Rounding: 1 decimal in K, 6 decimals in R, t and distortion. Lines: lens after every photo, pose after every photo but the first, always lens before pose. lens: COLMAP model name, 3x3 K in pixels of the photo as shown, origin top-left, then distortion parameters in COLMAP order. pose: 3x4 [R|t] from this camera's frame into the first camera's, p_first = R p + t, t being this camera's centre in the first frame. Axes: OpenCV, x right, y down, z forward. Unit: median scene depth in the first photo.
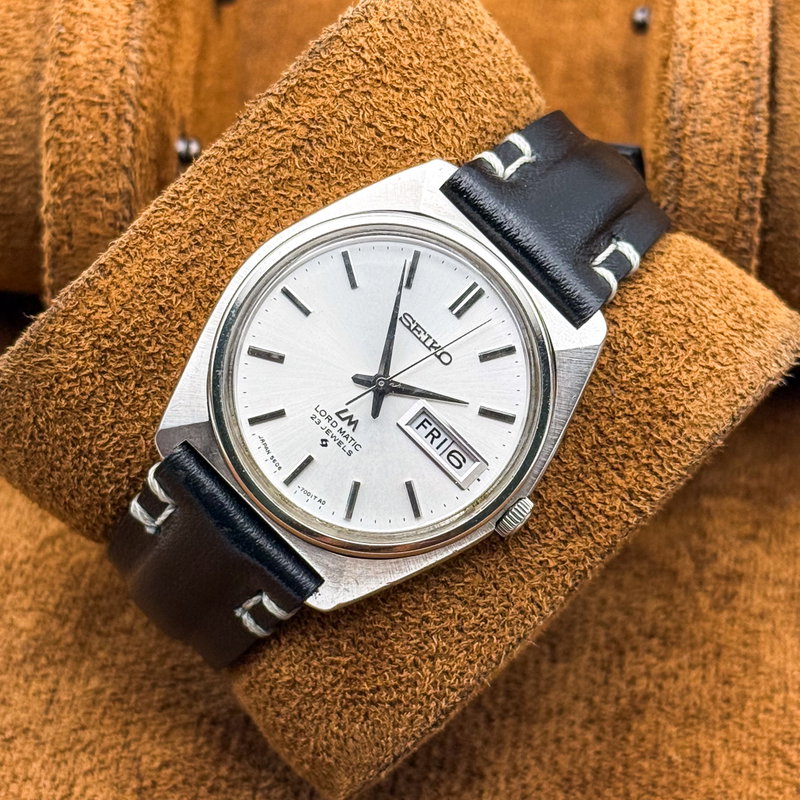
lens RADIAL K [[2385.3, 0, 400.0], [0, 2385.3, 400.0], [0, 0, 1]] dist [0.046793, 0.023501]
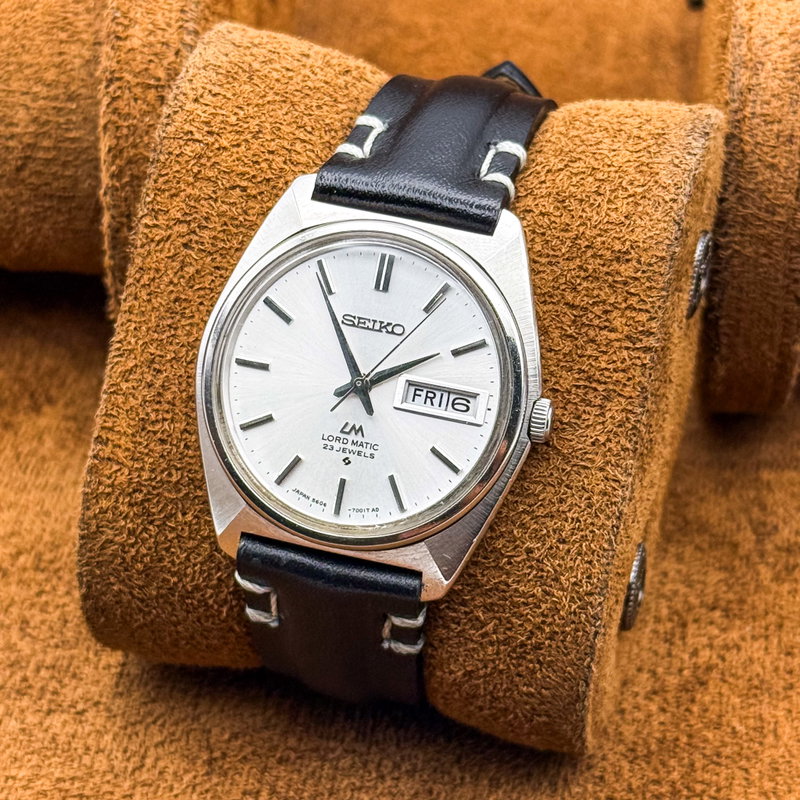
lens RADIAL K [[2385.3, 0, 400.0], [0, 2385.3, 400.0], [0, 0, 1]] dist [0.046793, 0.023501]
pose [[0.820672, -0.553206, -0.143041, 0.148127], [0.542404, 0.832954, -0.109477, 0.119704], [0.179710, 0.012259, 0.983643, -0.025303]]
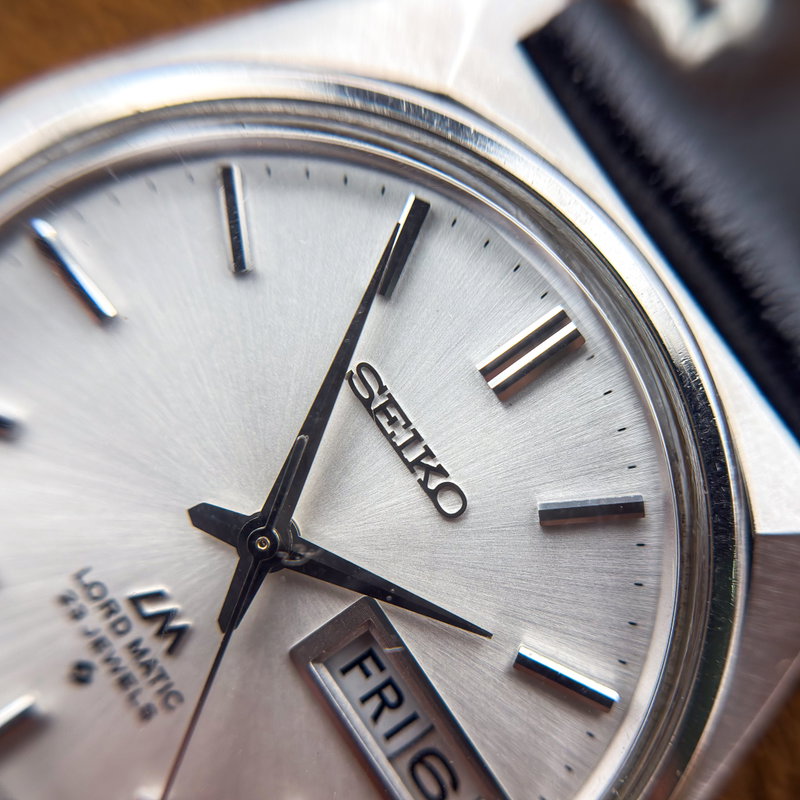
lens RADIAL K [[1344.4, 0, 424.8], [0, 1344.4, 428.3], [0, 0, 1]] dist [0.590020, 0.082996]
pose [[0.981018, 0.177876, -0.077226, 0.028687], [-0.171741, 0.981893, 0.079948, -0.043810], [0.090049, -0.065168, 0.993803, 0.772485]]
